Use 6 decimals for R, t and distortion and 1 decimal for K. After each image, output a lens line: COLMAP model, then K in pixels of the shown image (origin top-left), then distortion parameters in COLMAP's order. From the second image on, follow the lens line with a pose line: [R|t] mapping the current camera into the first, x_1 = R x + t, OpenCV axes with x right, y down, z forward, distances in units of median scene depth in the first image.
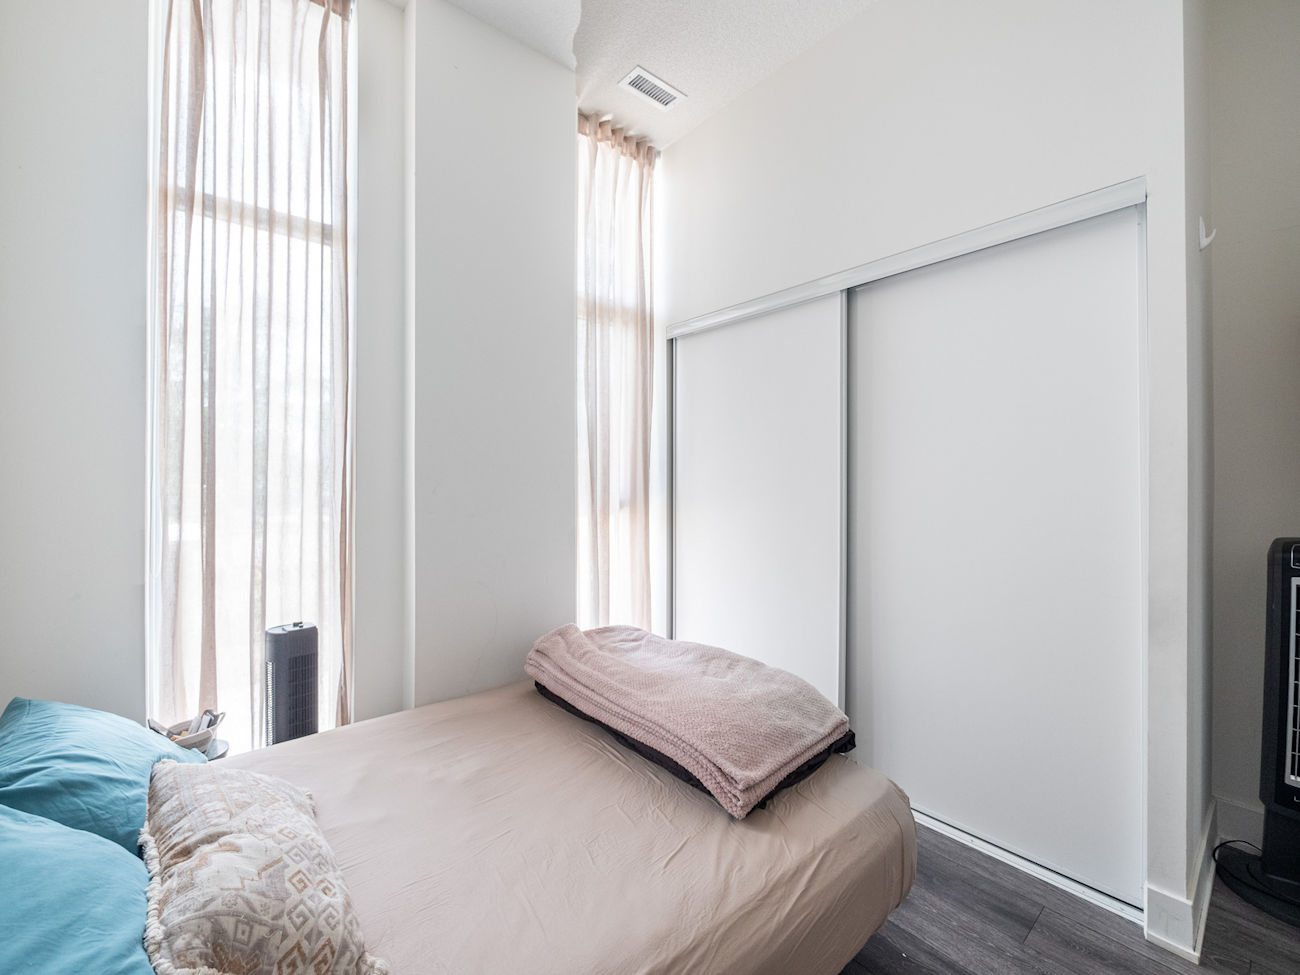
lens RADIAL K [[550.6, 0, 649.3], [0, 550.6, 476.1], [0, 0, 1]] dist [-0.003478, 0.000159]
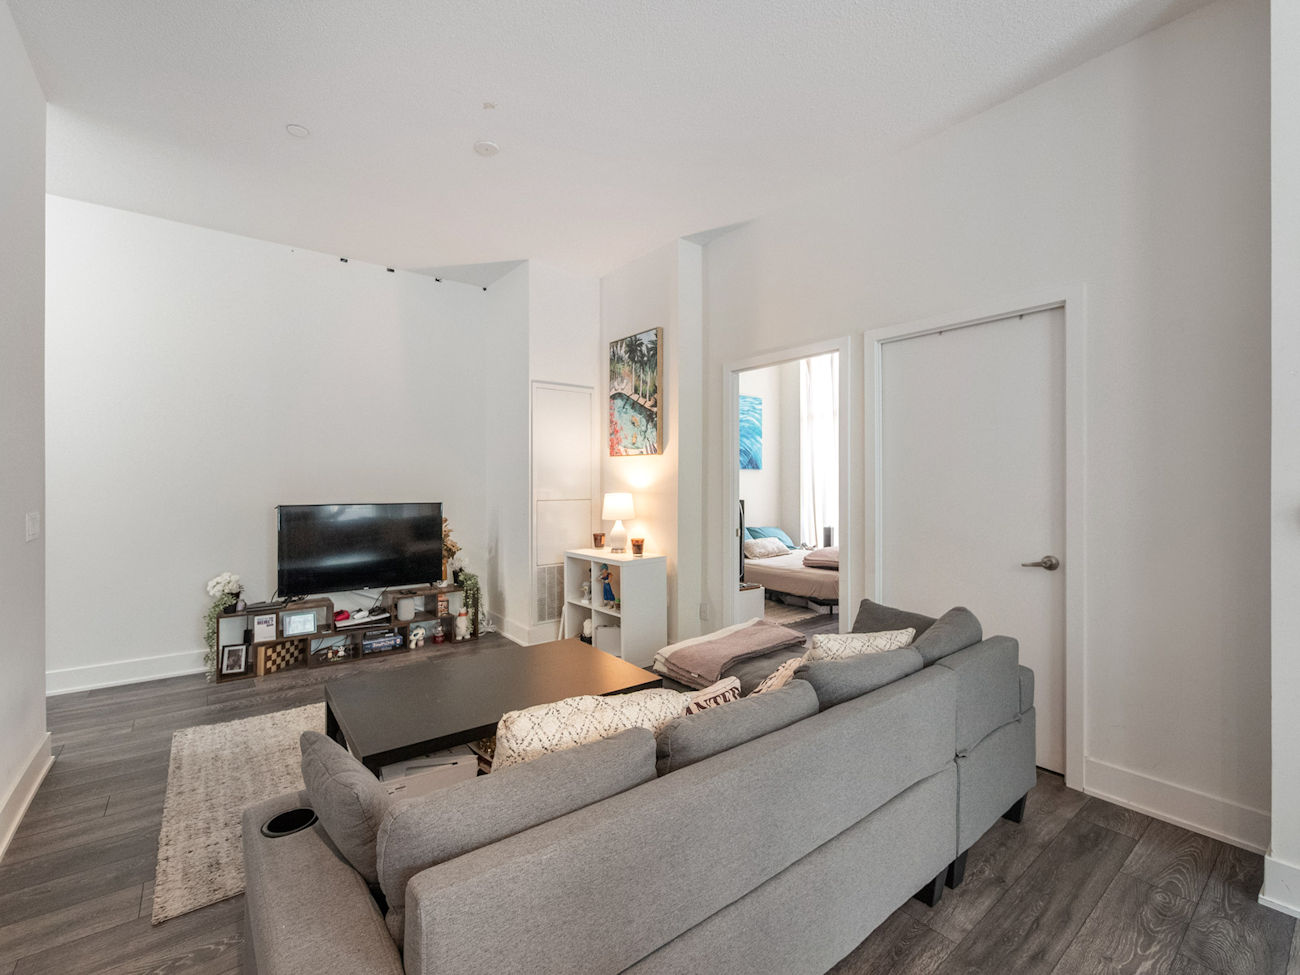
lens RADIAL K [[571.5, 0, 649.6], [0, 571.5, 483.4], [0, 0, 1]] dist [-0.003005, 0.000282]
pose [[-0.050060, 0.000555, -0.998746, 3.244991], [0.011750, 0.999931, -0.000033, -0.020400], [0.998677, -0.011737, -0.050063, 0.025282]]
